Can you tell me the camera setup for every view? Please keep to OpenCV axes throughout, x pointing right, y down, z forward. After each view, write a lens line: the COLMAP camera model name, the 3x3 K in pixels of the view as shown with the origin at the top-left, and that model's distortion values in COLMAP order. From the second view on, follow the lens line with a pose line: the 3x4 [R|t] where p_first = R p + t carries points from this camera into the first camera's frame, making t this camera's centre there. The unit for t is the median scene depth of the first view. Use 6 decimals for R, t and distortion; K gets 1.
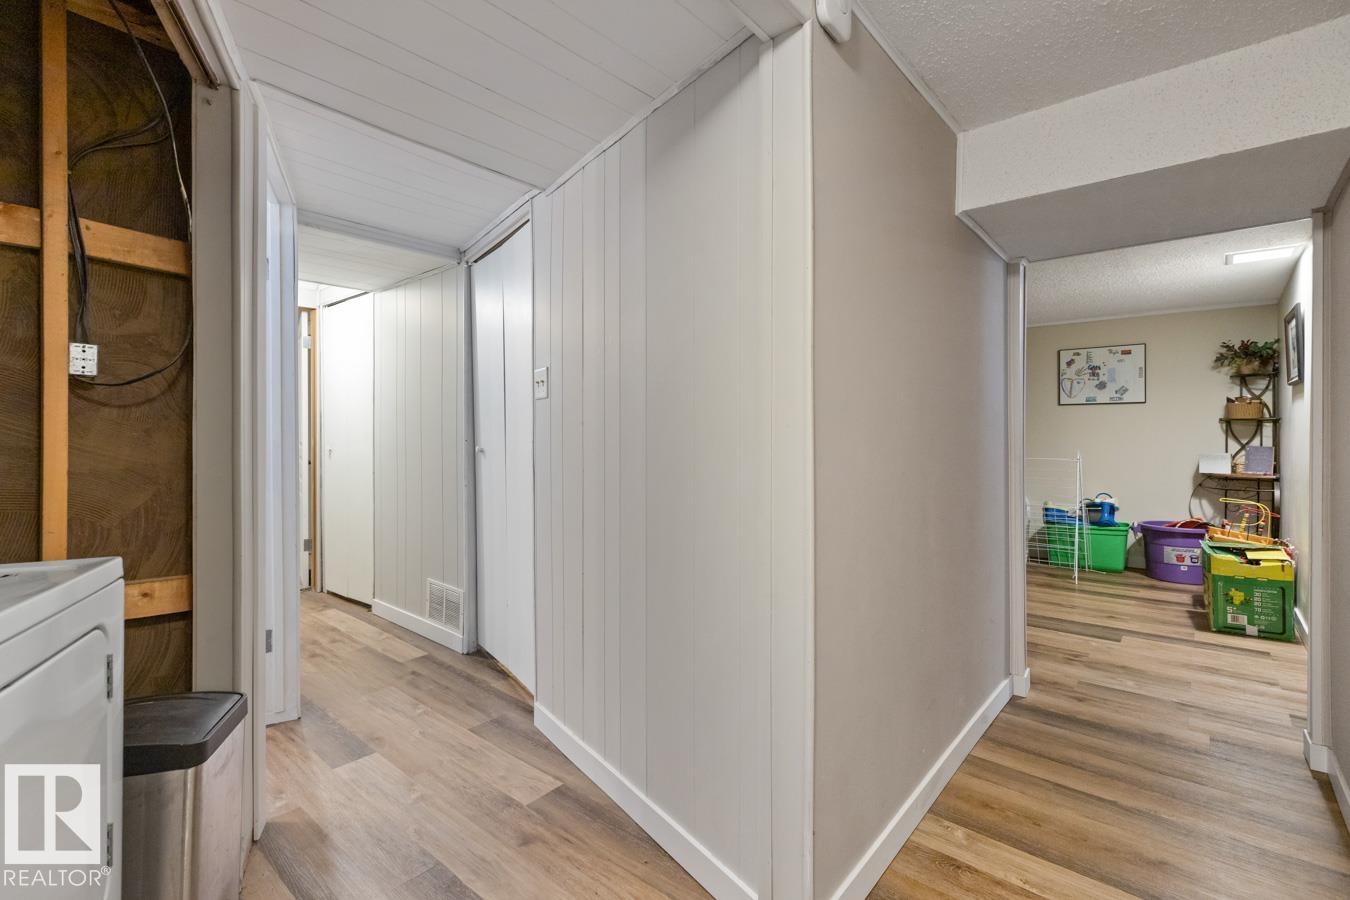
lens RADIAL K [[633.5, 0, 671.2], [0, 633.5, 435.8], [0, 0, 1]] dist [0.002340, 0.000175]
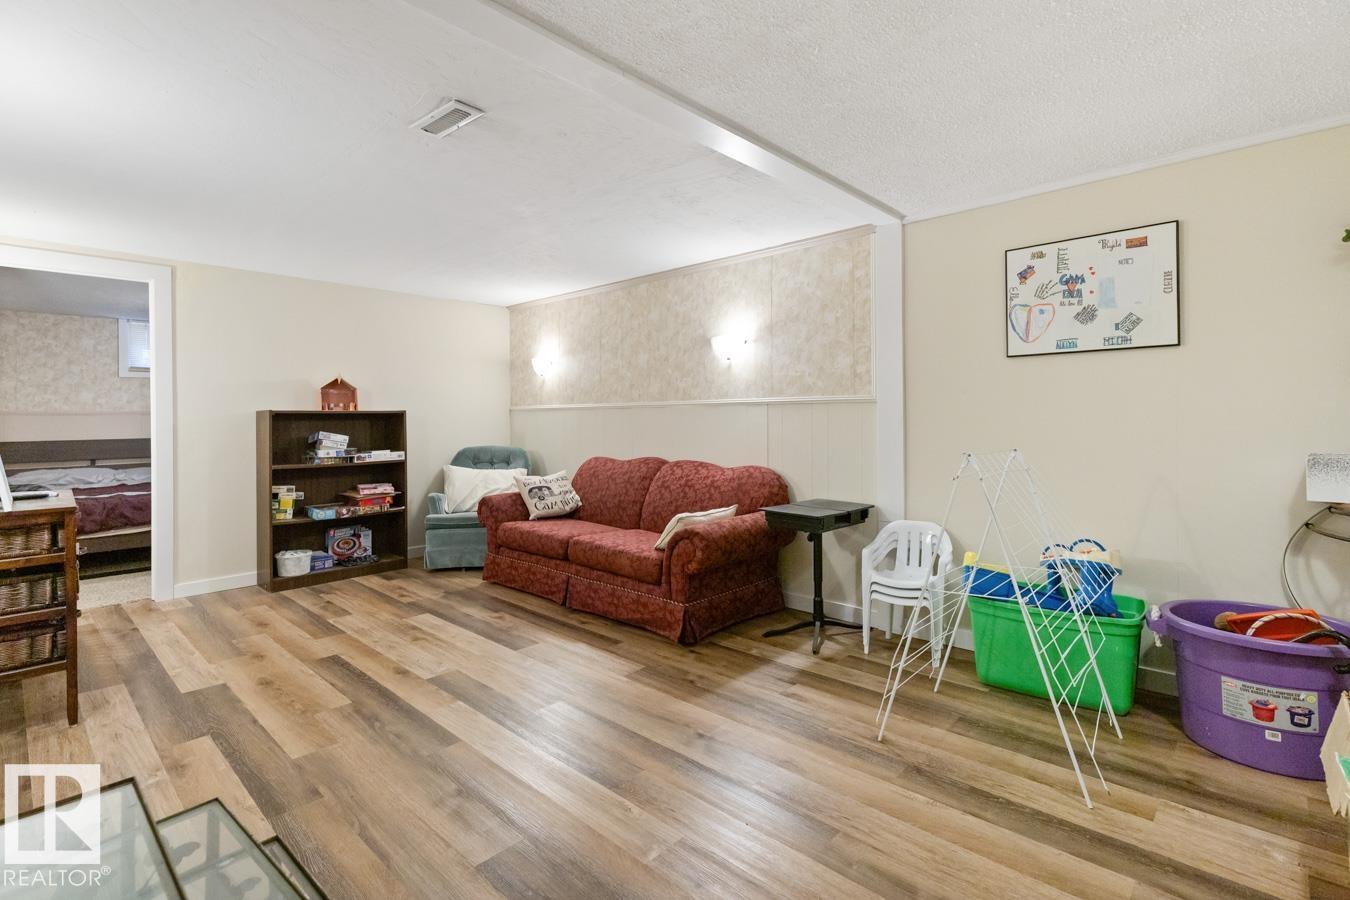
lens RADIAL K [[633.5, 0, 677.3], [0, 633.5, 416.6], [0, 0, 1]] dist [0.002340, 0.000175]
pose [[0.997814, -0.011106, -0.065145, 0.393508], [0.010726, 0.999923, -0.006183, -0.000773], [0.065209, 0.005471, 0.997857, 0.490046]]
